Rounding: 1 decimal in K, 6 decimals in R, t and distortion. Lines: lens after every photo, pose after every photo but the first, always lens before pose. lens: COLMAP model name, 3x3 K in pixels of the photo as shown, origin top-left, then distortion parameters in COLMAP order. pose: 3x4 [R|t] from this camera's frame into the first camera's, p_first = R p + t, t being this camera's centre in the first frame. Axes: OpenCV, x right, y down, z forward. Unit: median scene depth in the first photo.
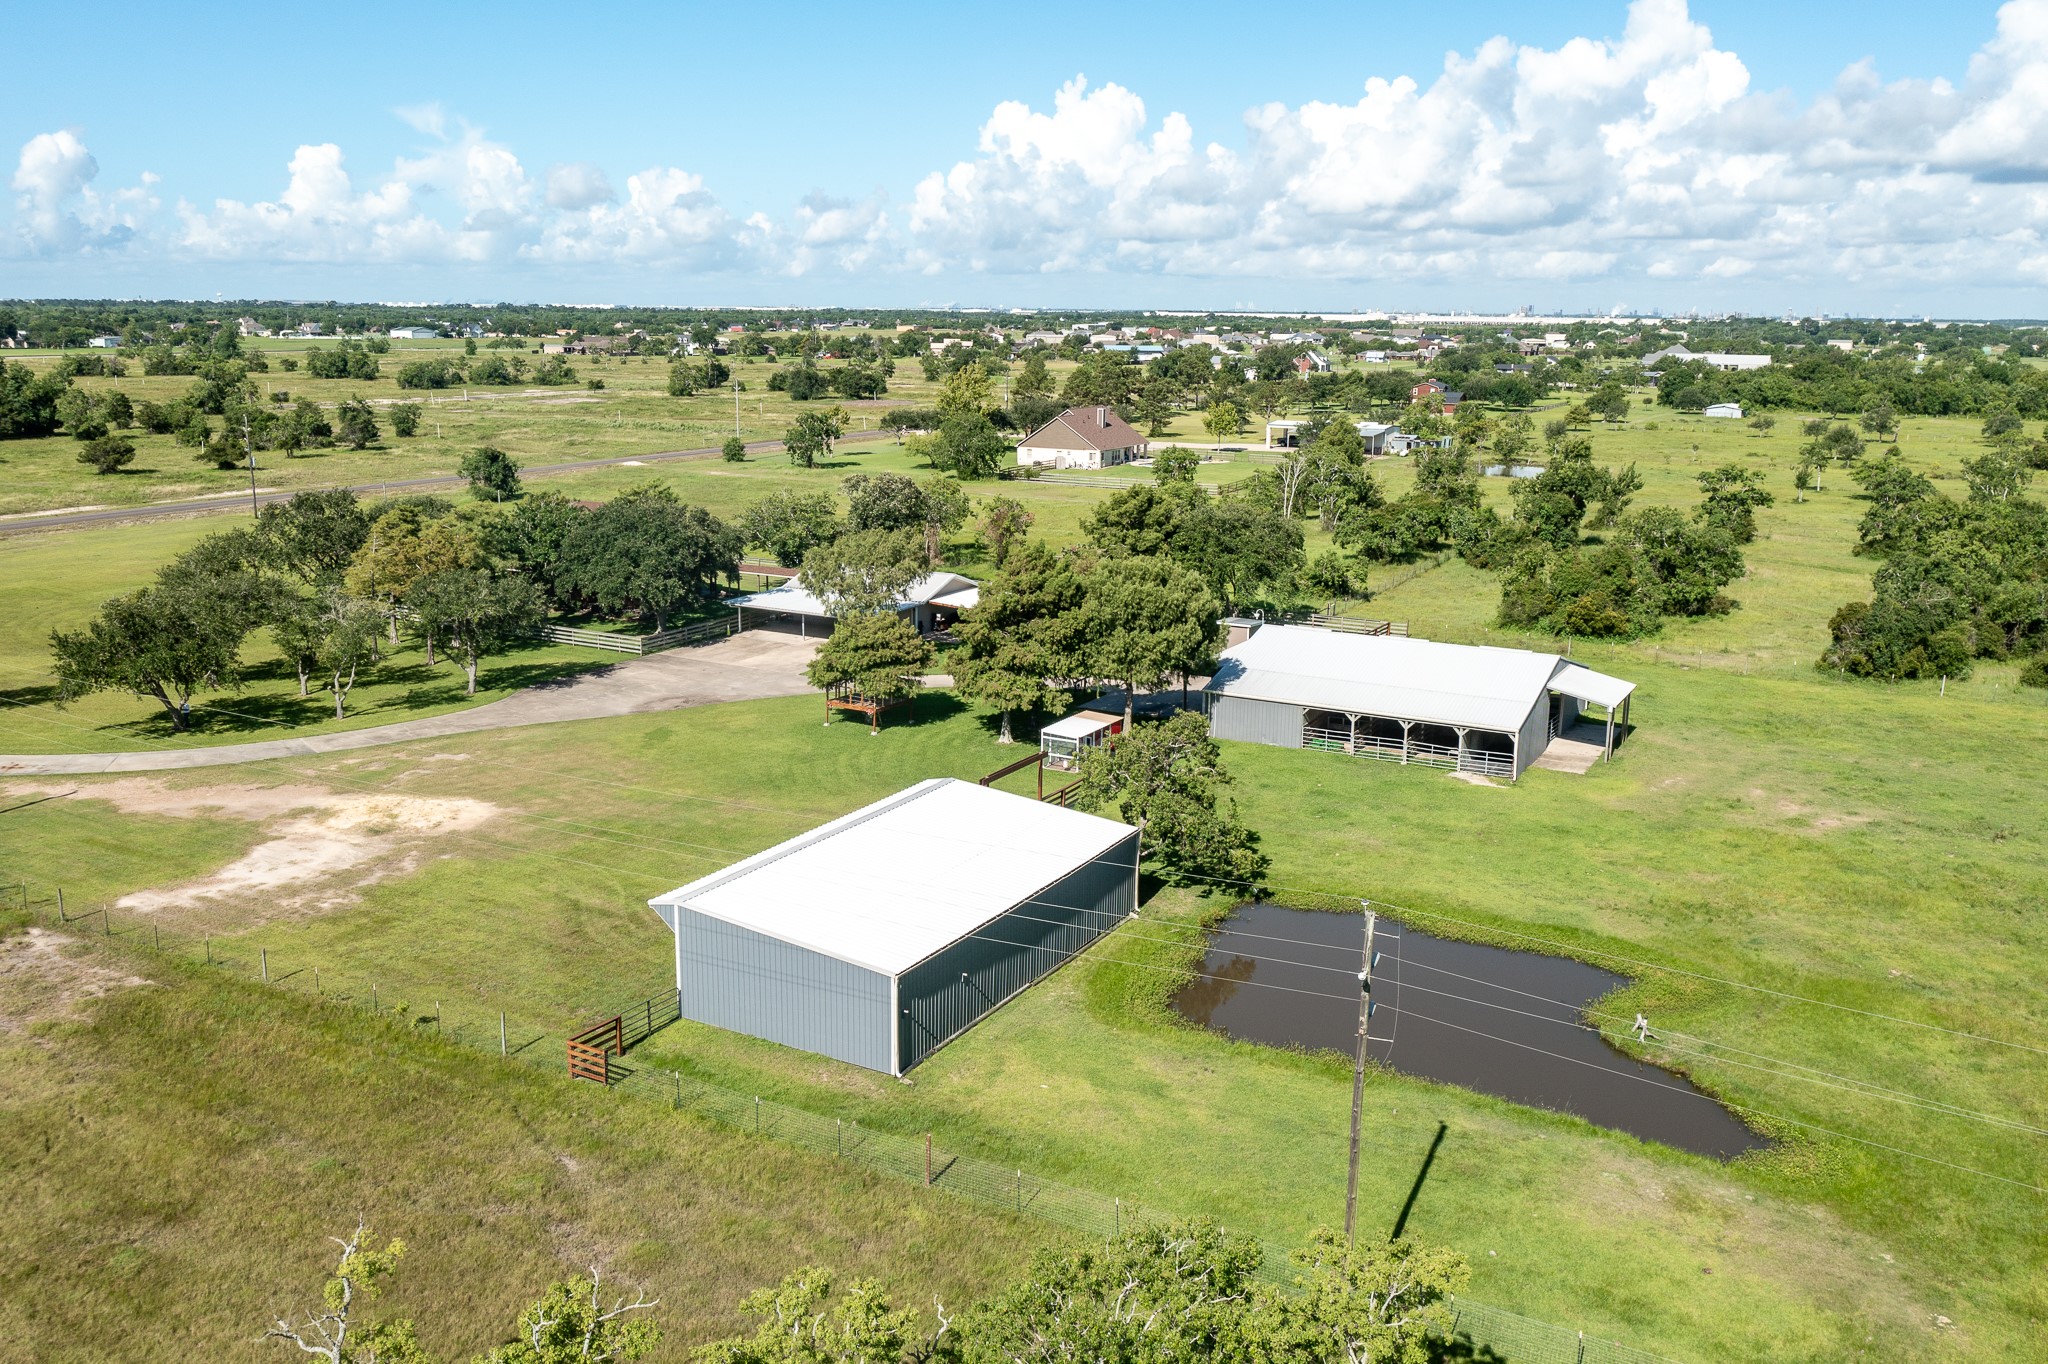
lens RADIAL K [[1657.4, 0, 1021.3], [0, 1657.4, 686.6], [0, 0, 1]] dist [-0.023517, 0.018257]
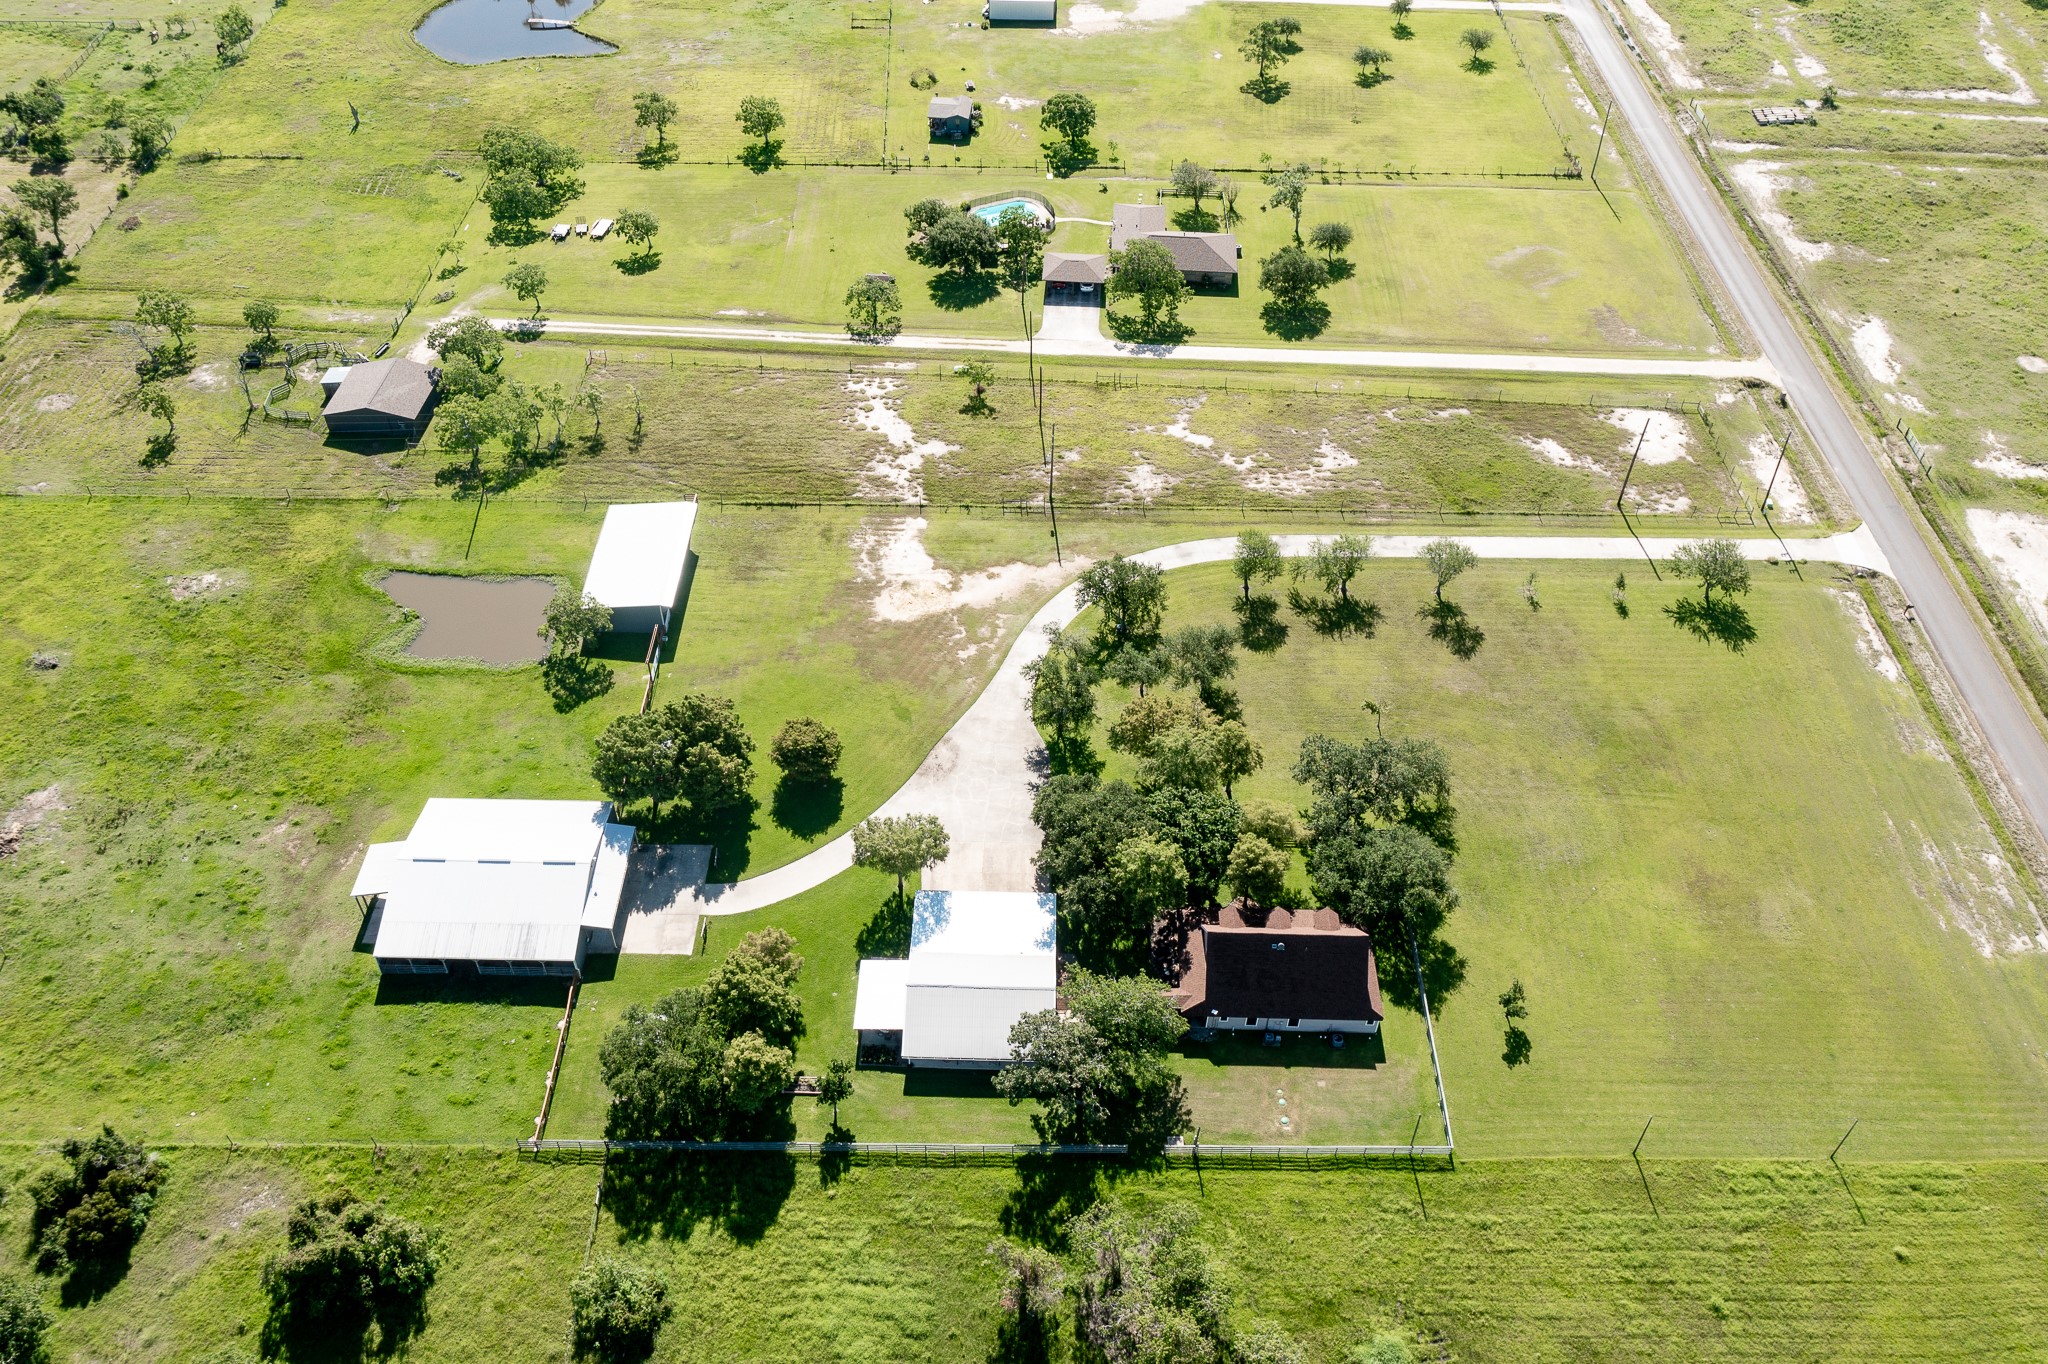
lens RADIAL K [[1657.4, 0, 1014.6], [0, 1657.4, 670.5], [0, 0, 1]] dist [-0.023517, 0.018257]
pose [[-0.880035, 0.313951, -0.356333, 0.352231], [-0.123791, 0.572734, 0.810340, -1.703111], [0.458491, 0.757239, -0.465162, 2.132277]]
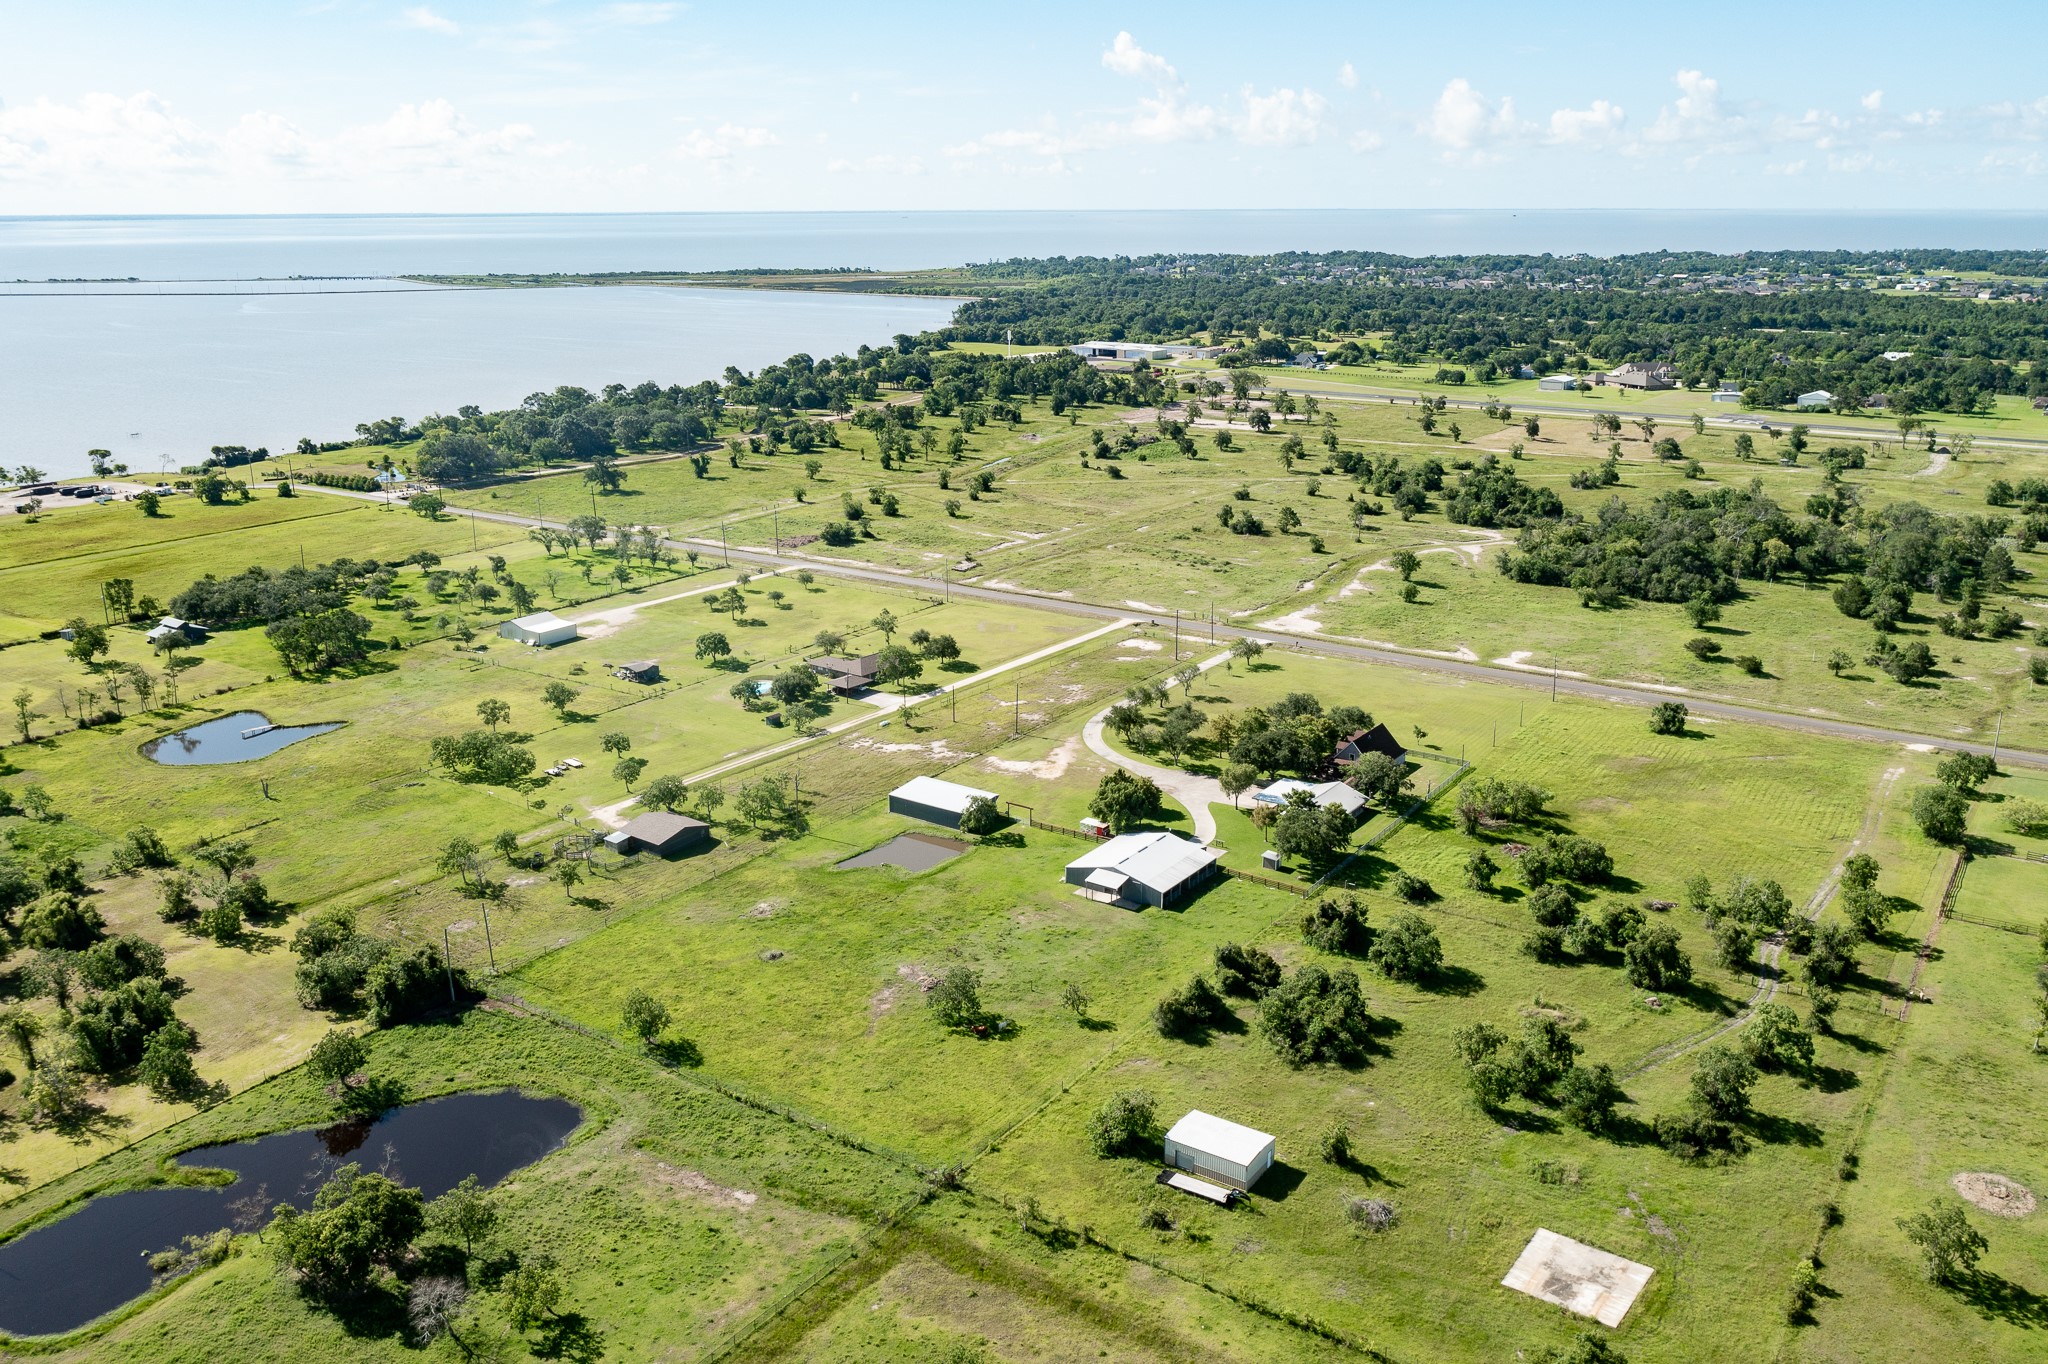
lens RADIAL K [[1657.4, 0, 1016.0], [0, 1657.4, 683.0], [0, 0, 1]] dist [-0.023517, 0.018257]
pose [[-0.106962, 0.272905, -0.956076, 3.379131], [-0.212479, 0.933104, 0.290119, -1.252896], [0.971294, 0.234178, -0.041820, 0.995206]]
